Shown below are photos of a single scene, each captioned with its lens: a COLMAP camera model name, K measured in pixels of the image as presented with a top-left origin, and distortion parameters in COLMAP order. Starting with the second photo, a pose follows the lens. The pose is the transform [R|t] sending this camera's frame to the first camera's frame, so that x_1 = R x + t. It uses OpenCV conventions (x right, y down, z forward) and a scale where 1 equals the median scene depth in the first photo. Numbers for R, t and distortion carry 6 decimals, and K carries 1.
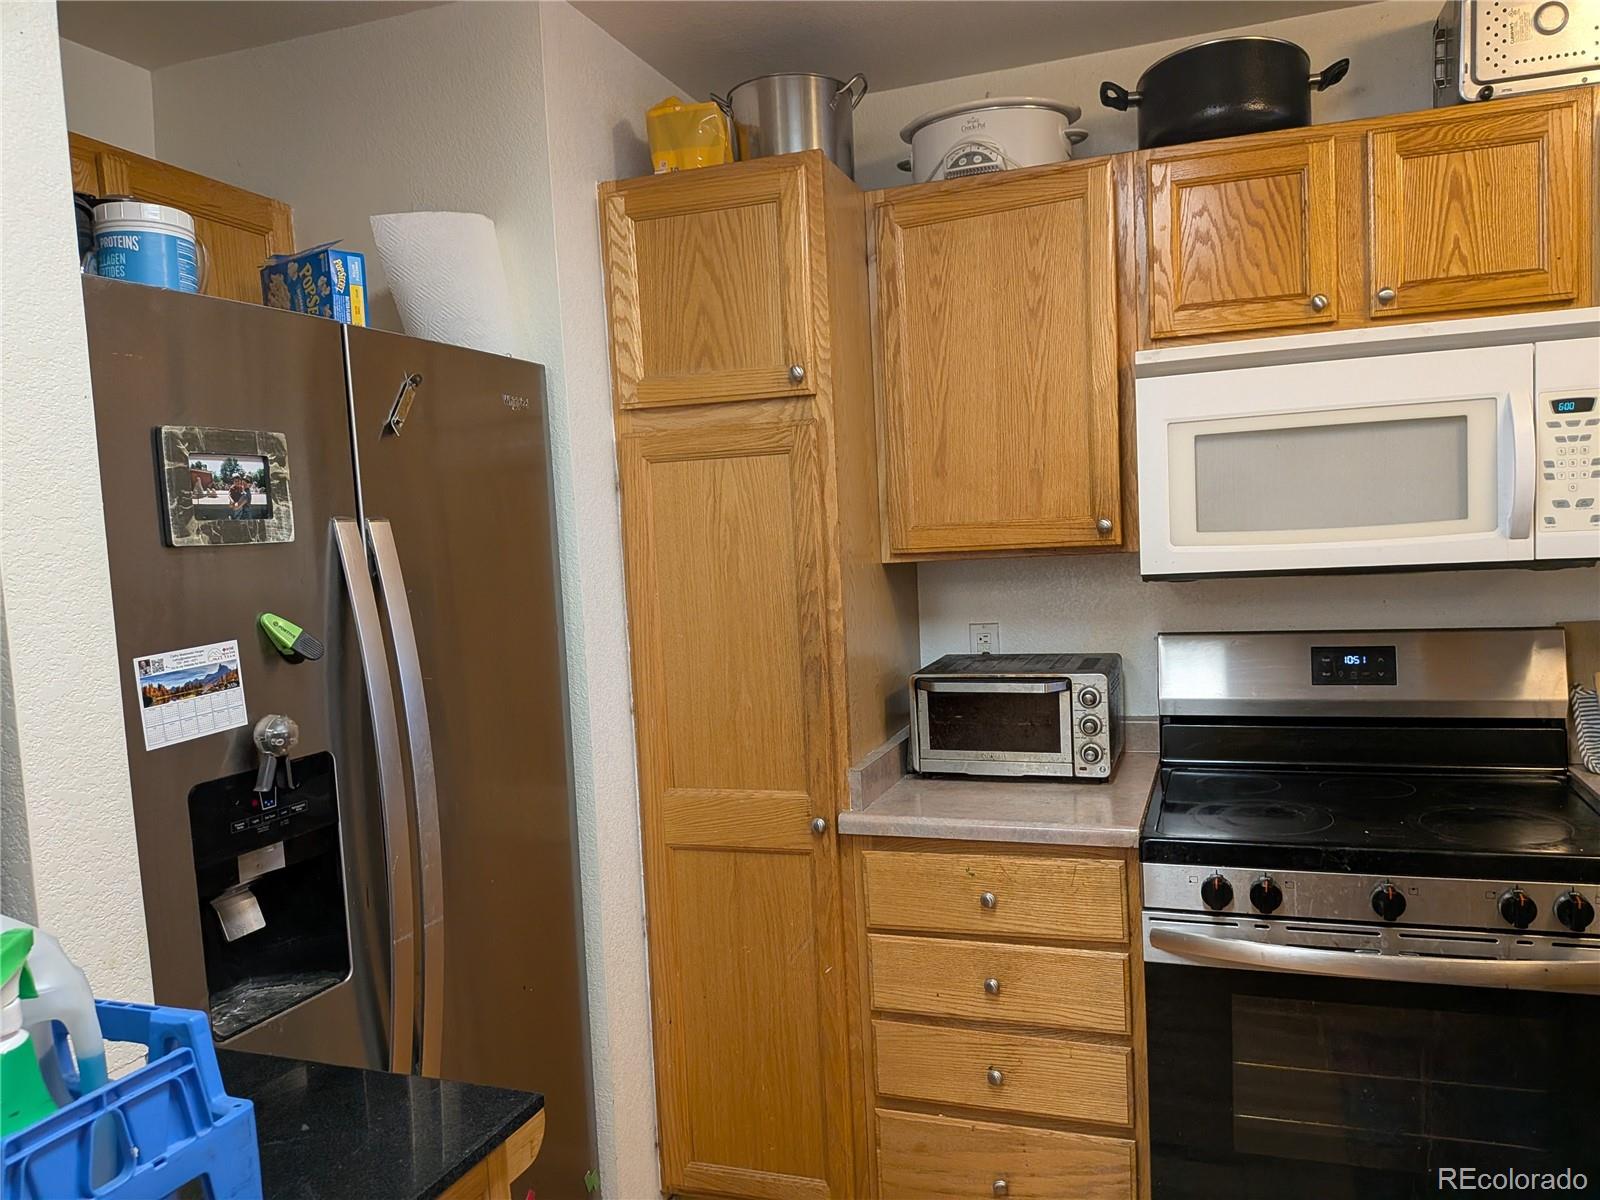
lens RADIAL K [[1178.4, 0, 833.0], [0, 1178.4, 637.9], [0, 0, 1]] dist [0.022792, -0.087218]
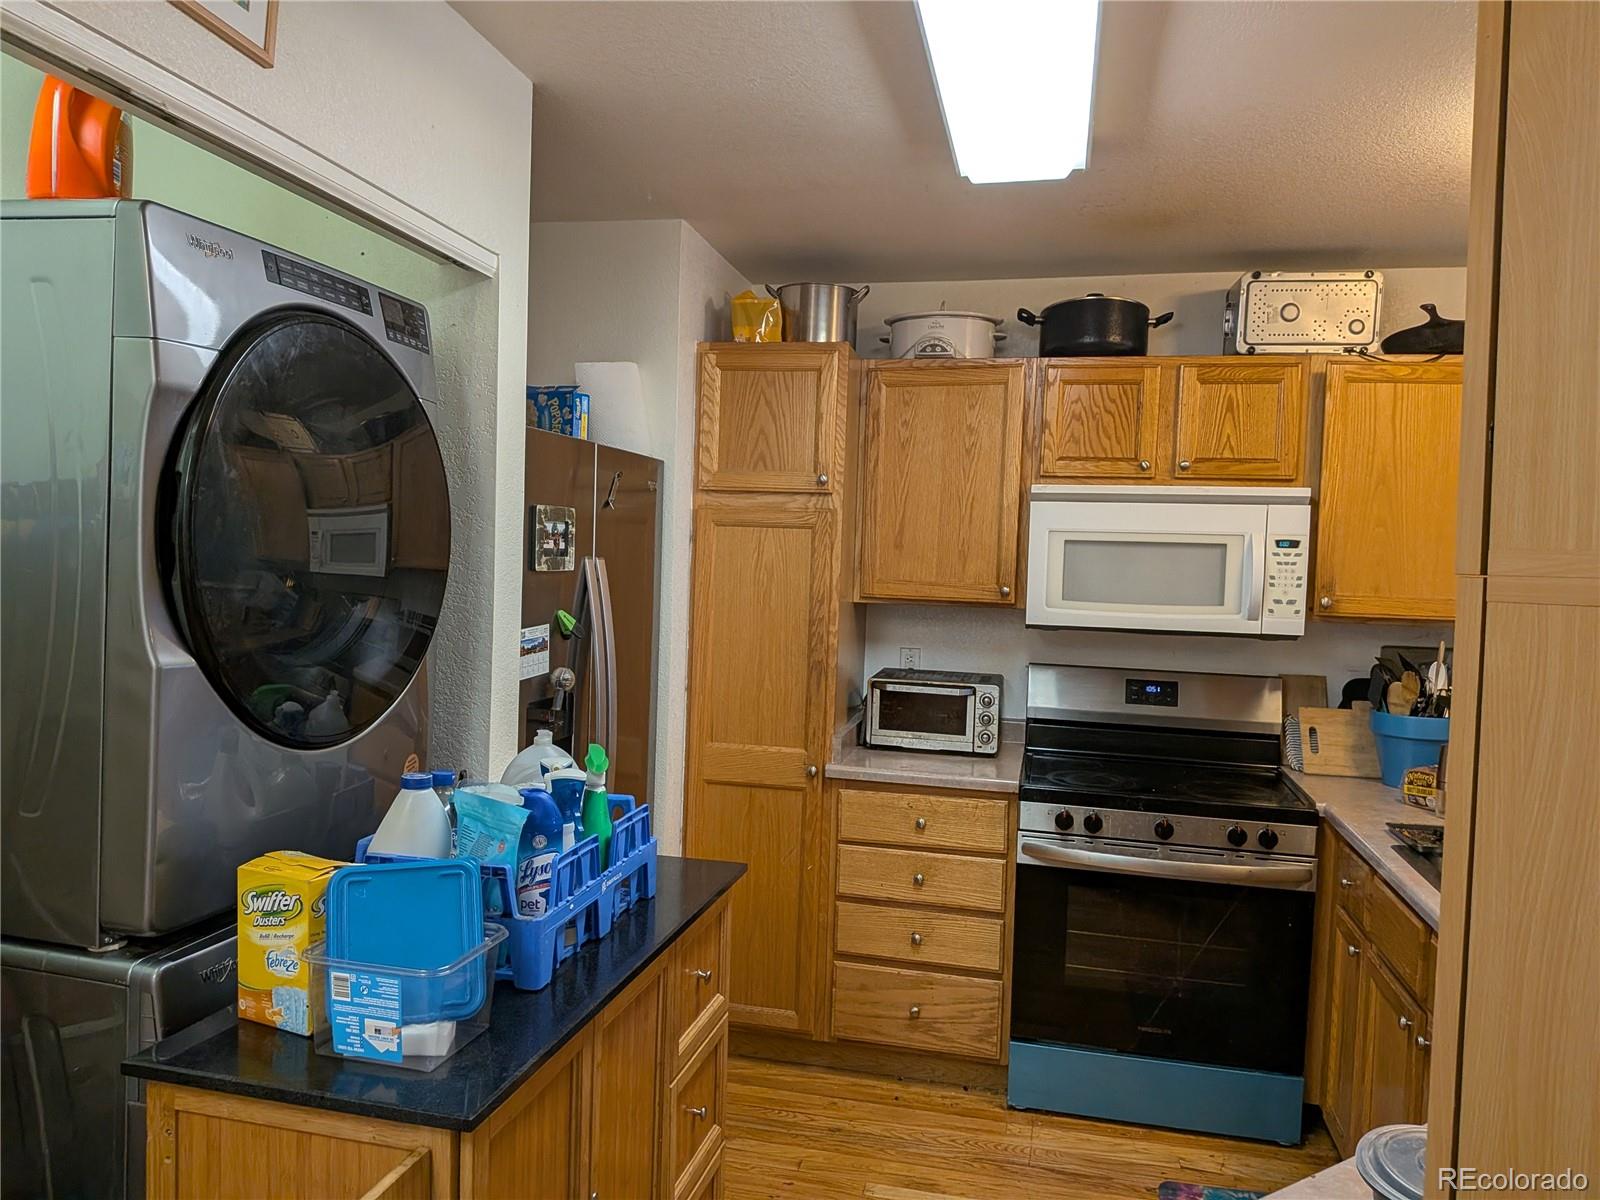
lens RADIAL K [[1137.2, 0, 800.0], [0, 1137.2, 600.0], [0, 0, 1]] dist [0.004583, -0.003585]
pose [[0.991267, 0.079083, 0.105529, -0.202271], [-0.073483, 0.995726, -0.055951, 0.021800], [-0.109503, 0.047708, 0.992841, -0.479855]]
